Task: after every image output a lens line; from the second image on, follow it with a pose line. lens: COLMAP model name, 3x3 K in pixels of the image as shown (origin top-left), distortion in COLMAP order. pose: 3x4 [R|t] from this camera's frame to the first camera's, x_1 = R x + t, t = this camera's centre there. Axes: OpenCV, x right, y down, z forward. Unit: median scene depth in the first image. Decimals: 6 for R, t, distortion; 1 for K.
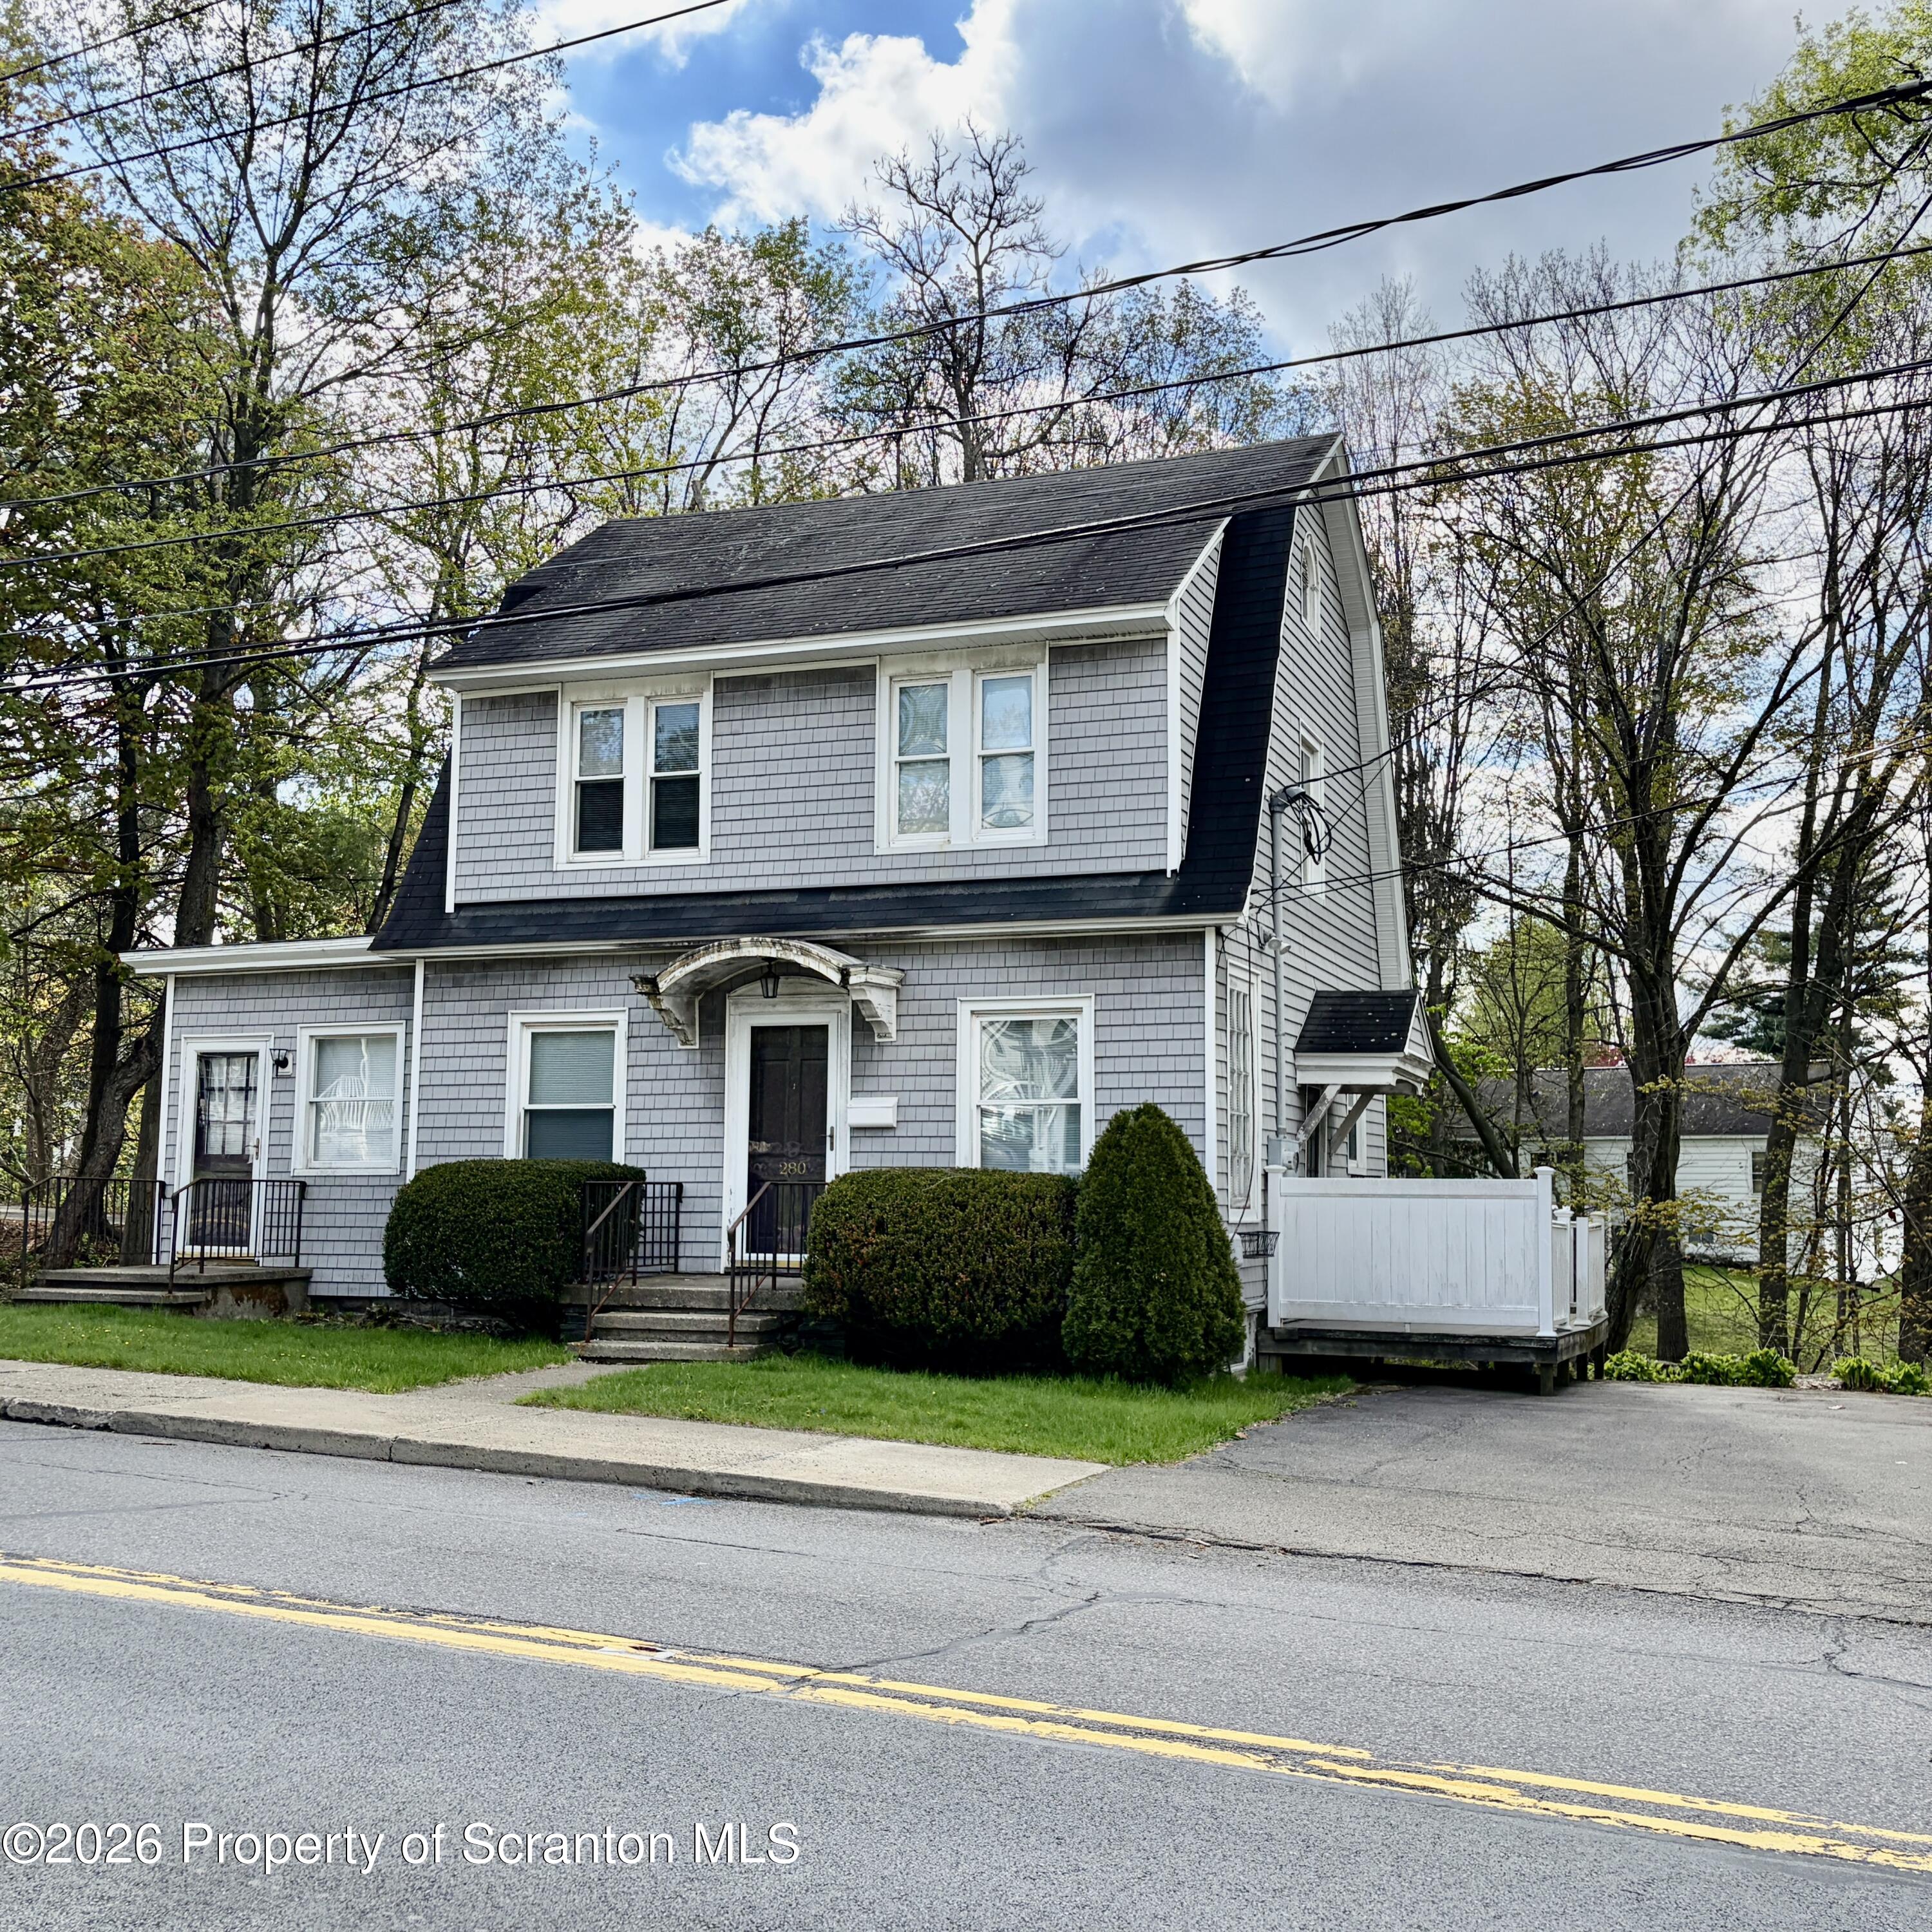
lens RADIAL K [[2169.9, 0, 960.1], [0, 2169.9, 958.7], [0, 0, 1]] dist [0.194307, -0.596538]
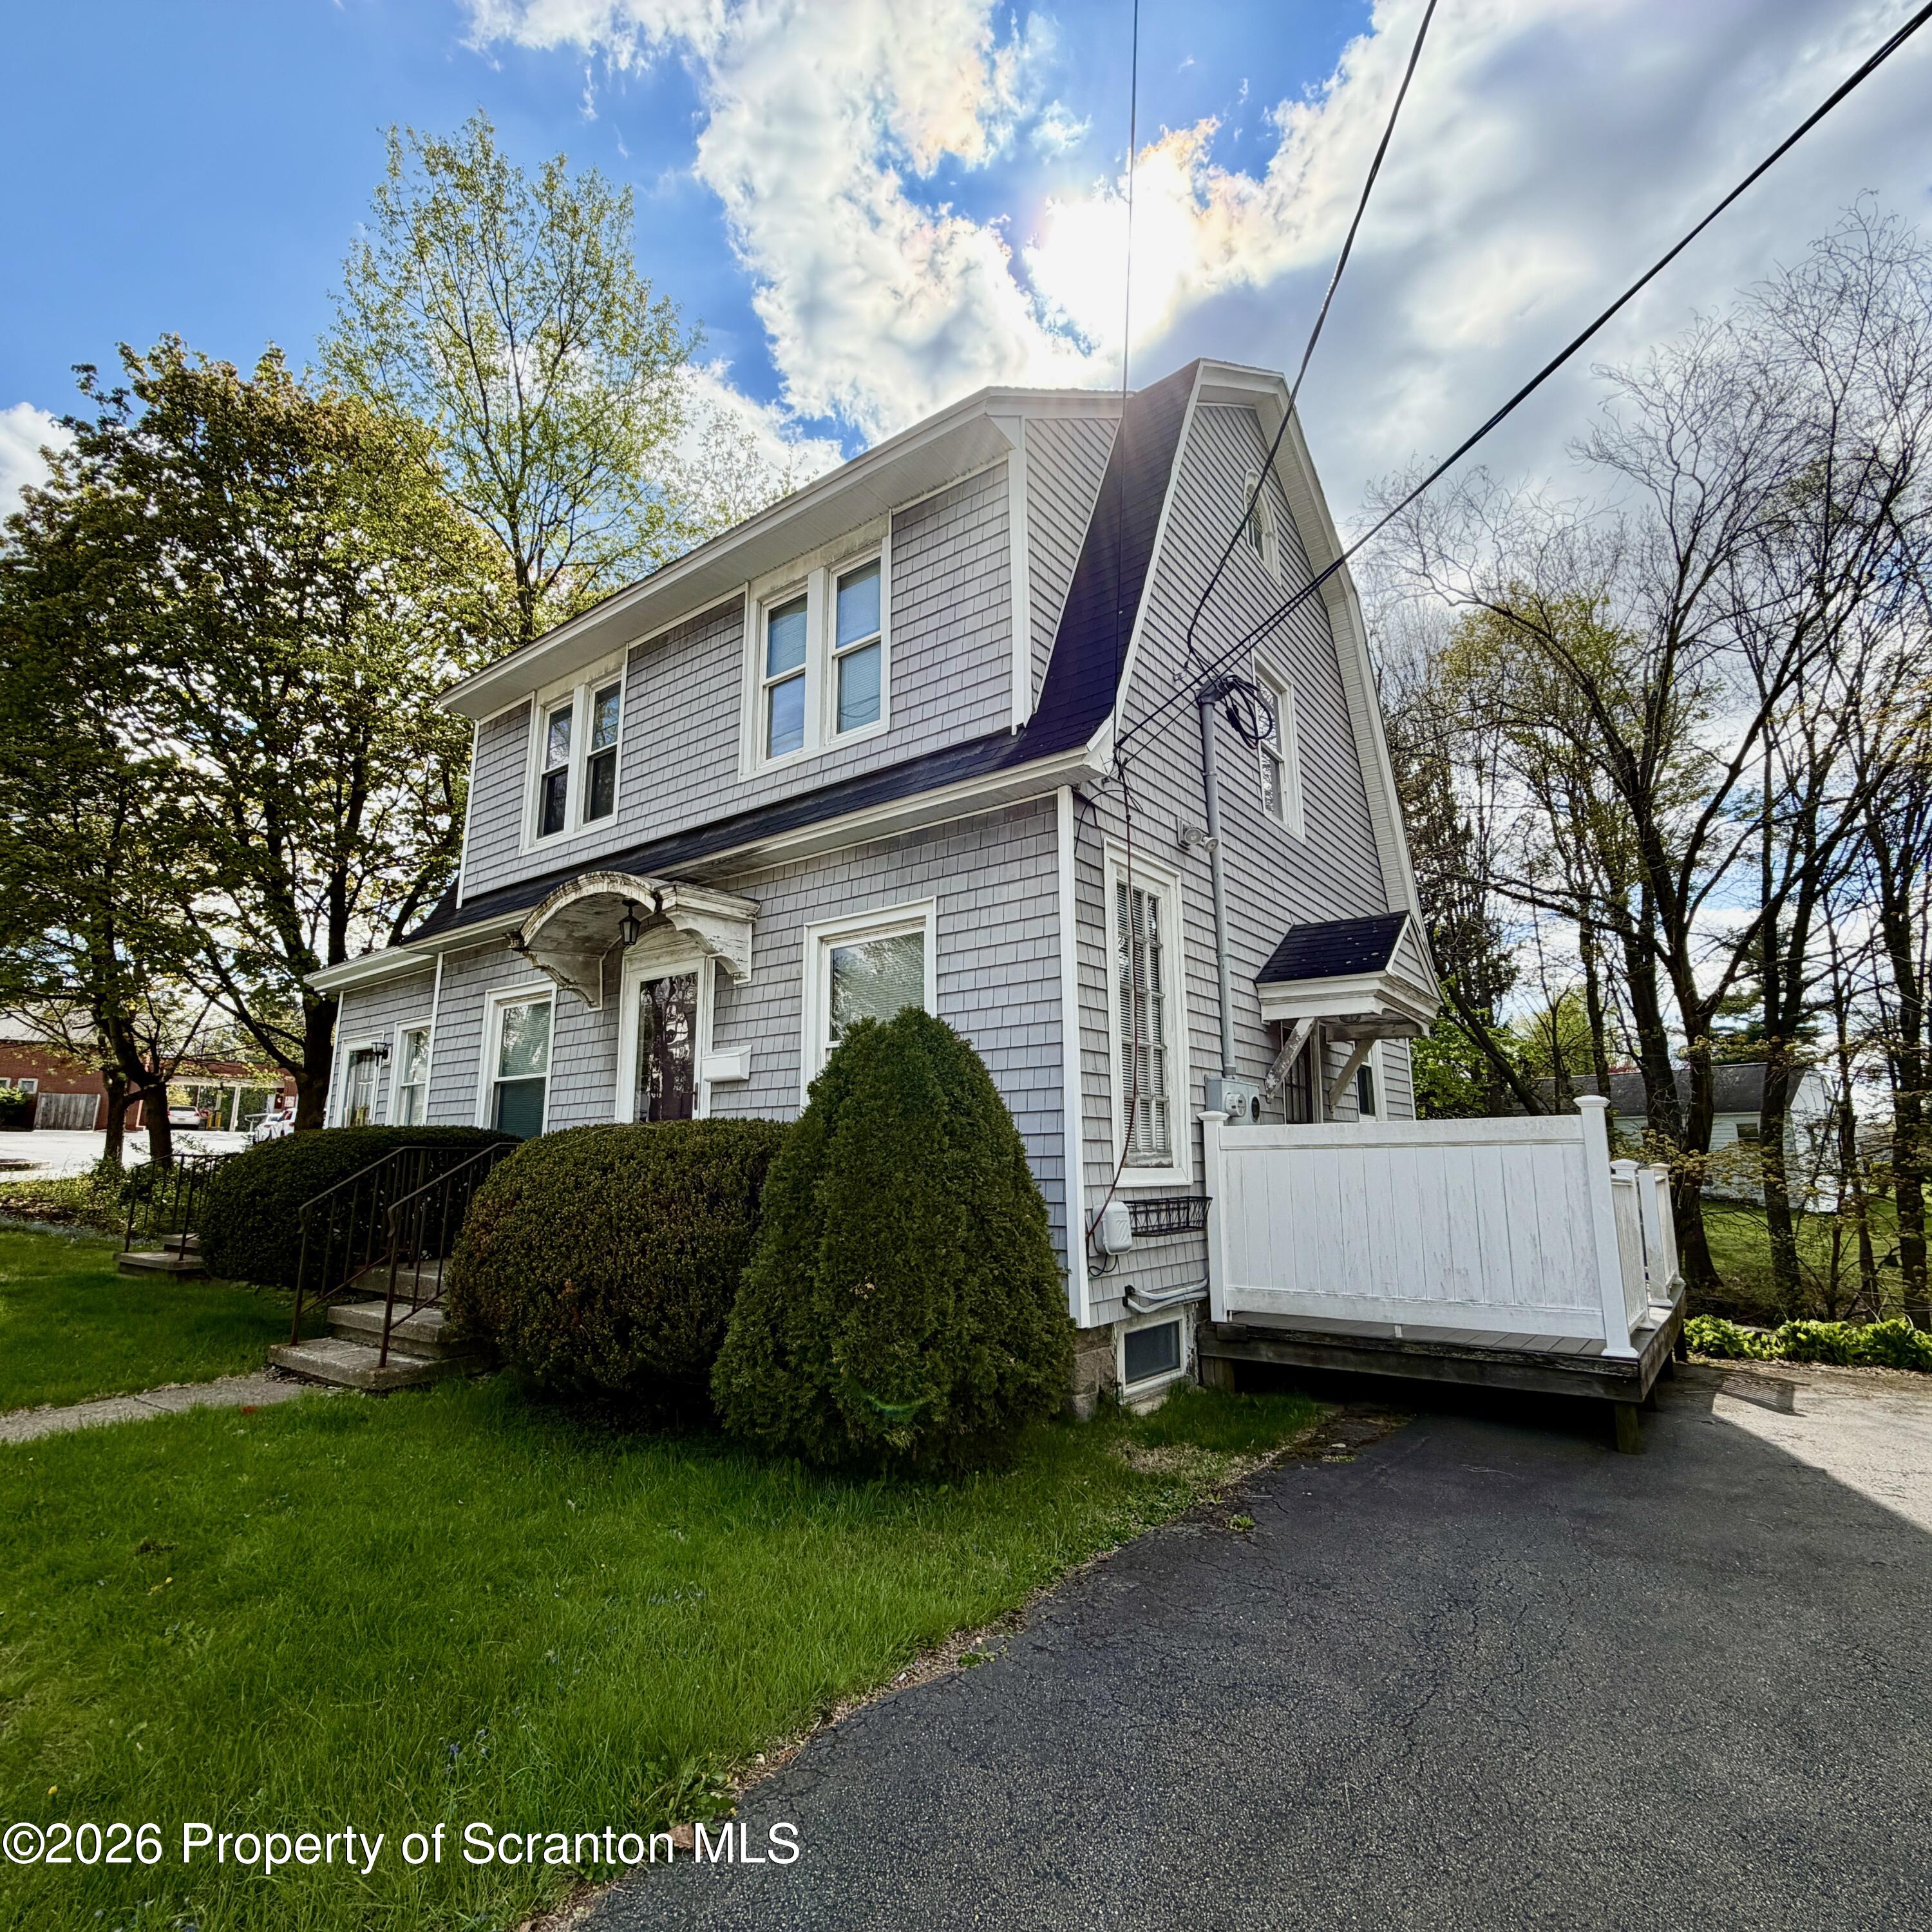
lens RADIAL K [[1020.7, 0, 961.7], [0, 1020.7, 970.3], [0, 0, 1]] dist [-0.000430, 0.001954]
pose [[0.960707, -0.067350, -0.269269, 0.160813], [0.045081, 0.995095, -0.088053, 0.072442], [0.273879, 0.072454, 0.959031, 0.618472]]
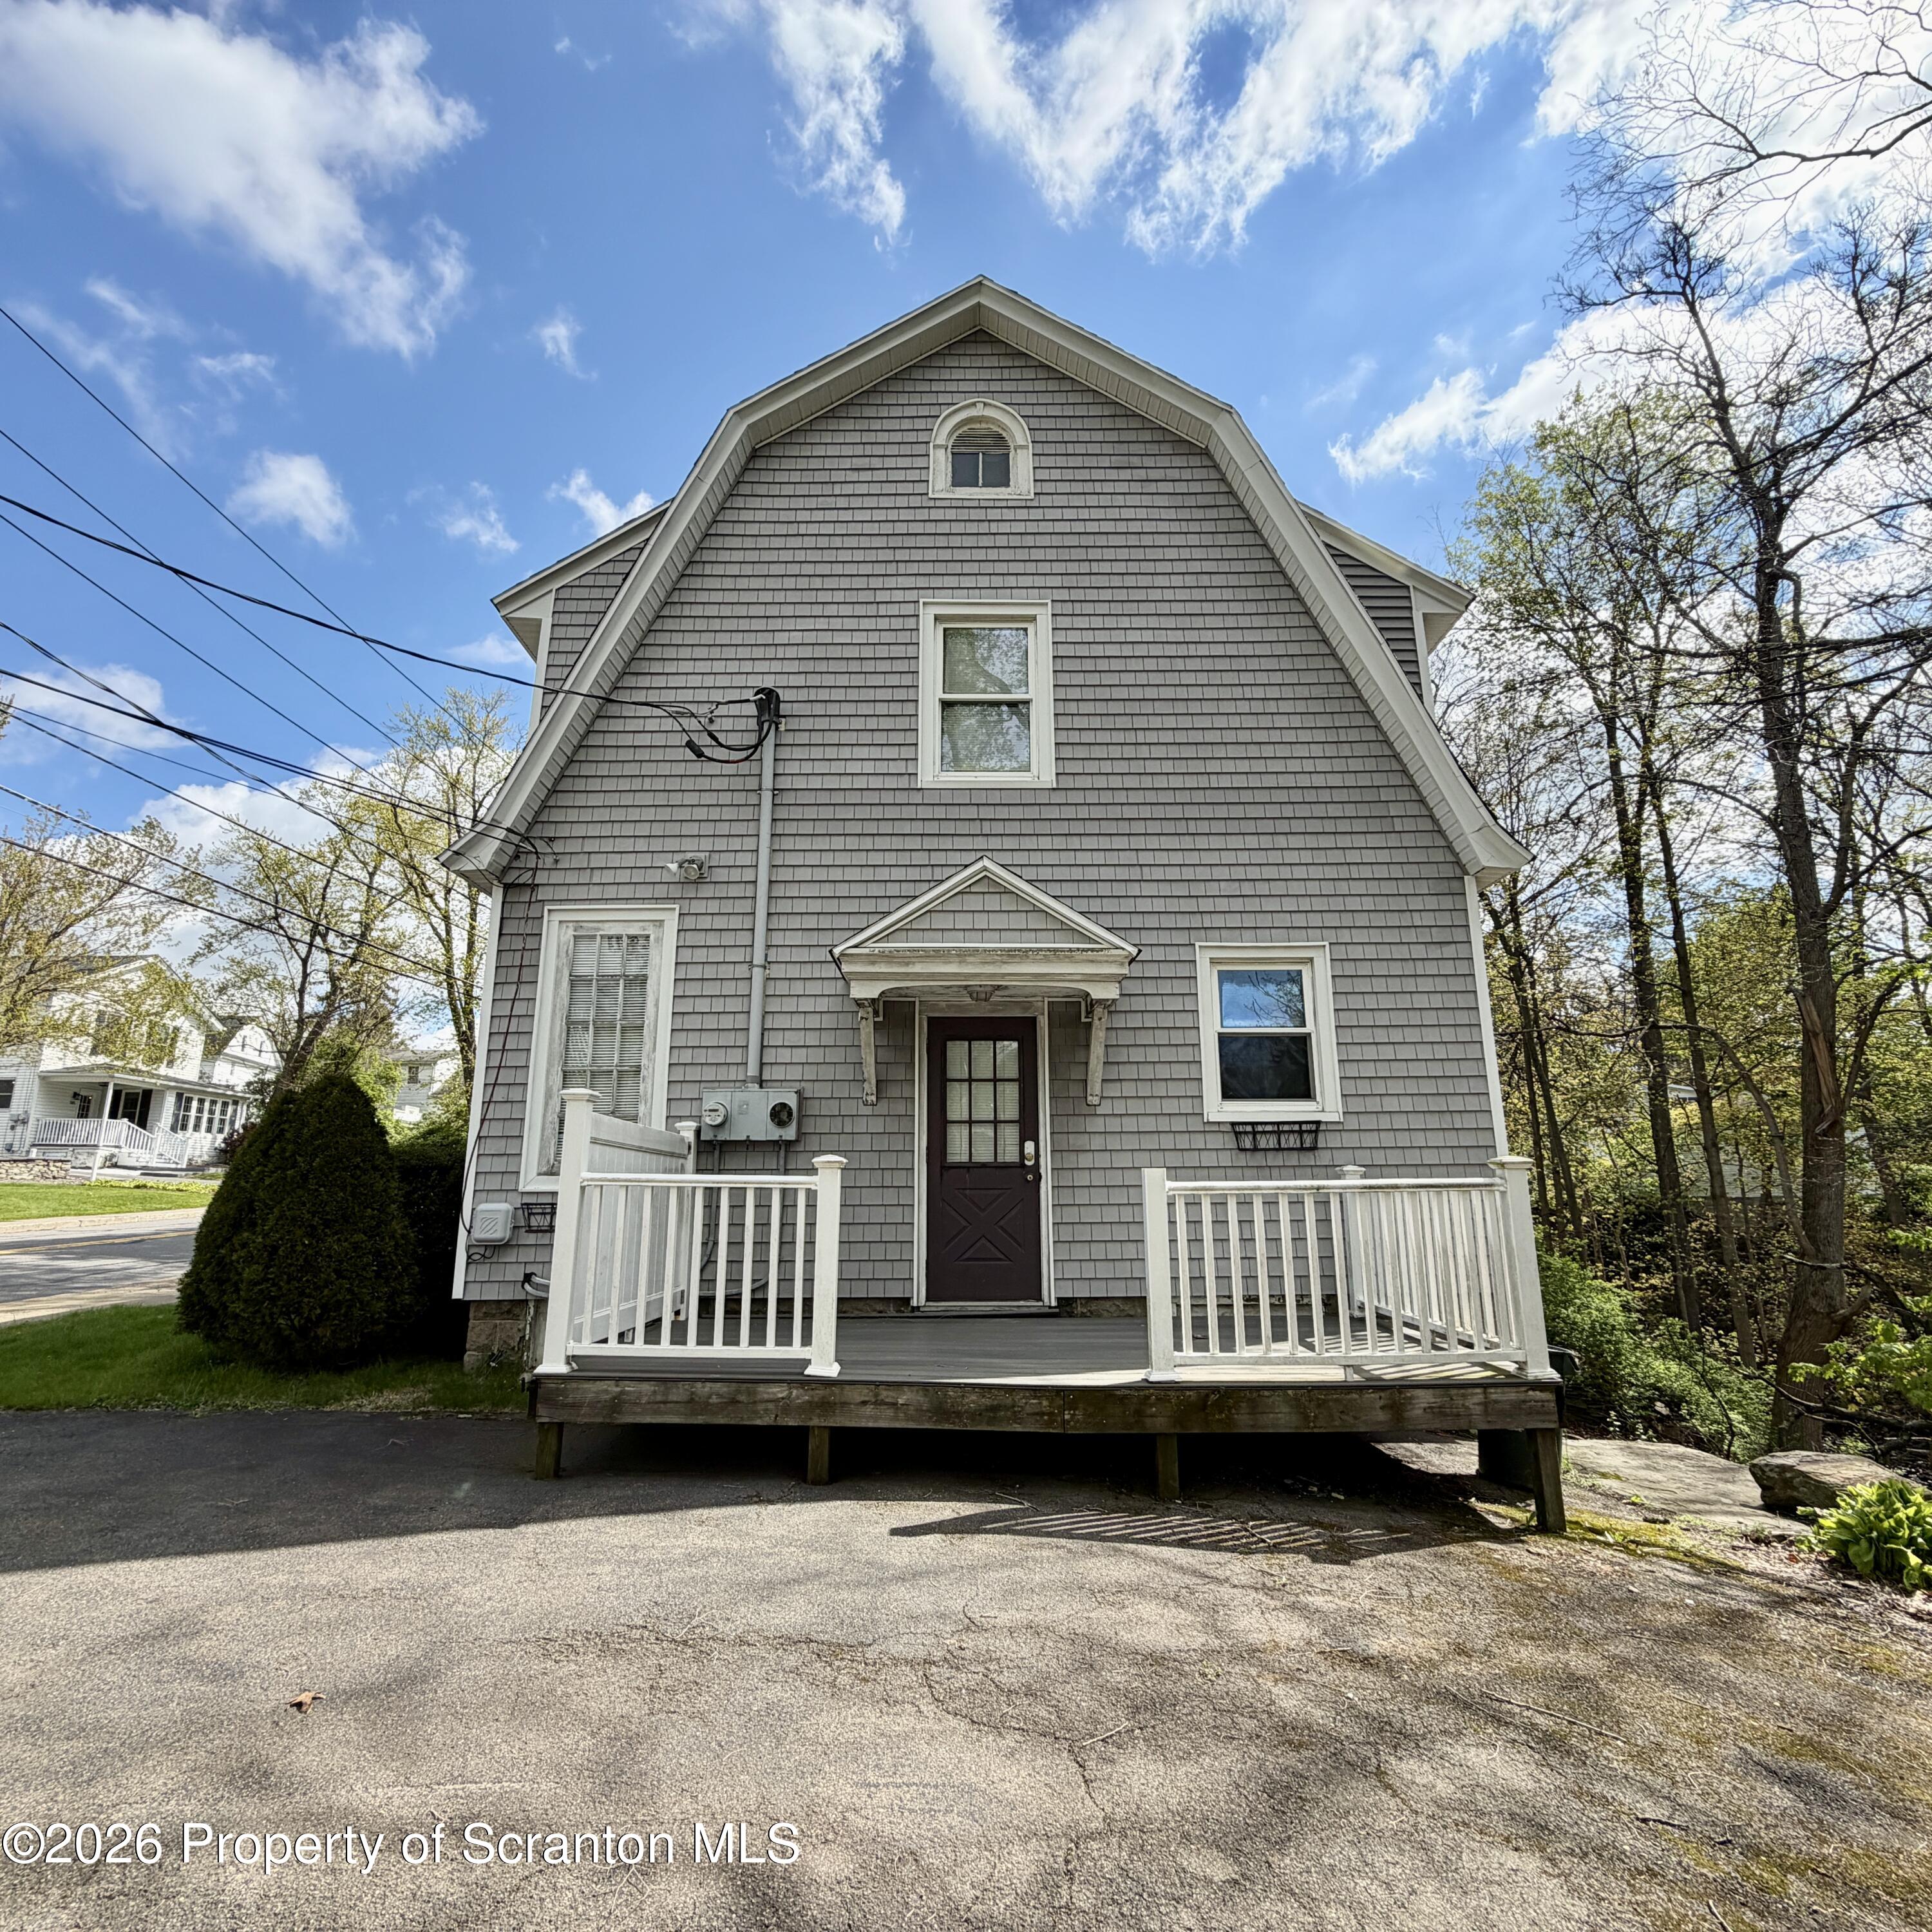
lens RADIAL K [[1026.2, 0, 966.0], [0, 1026.2, 966.0], [0, 0, 1]] dist [0.003301, 0.001856]
pose [[0.351746, -0.222839, -0.909185, 0.556300], [0.110938, 0.974331, -0.195887, 0.126017], [0.929499, -0.031960, 0.367438, 0.959867]]
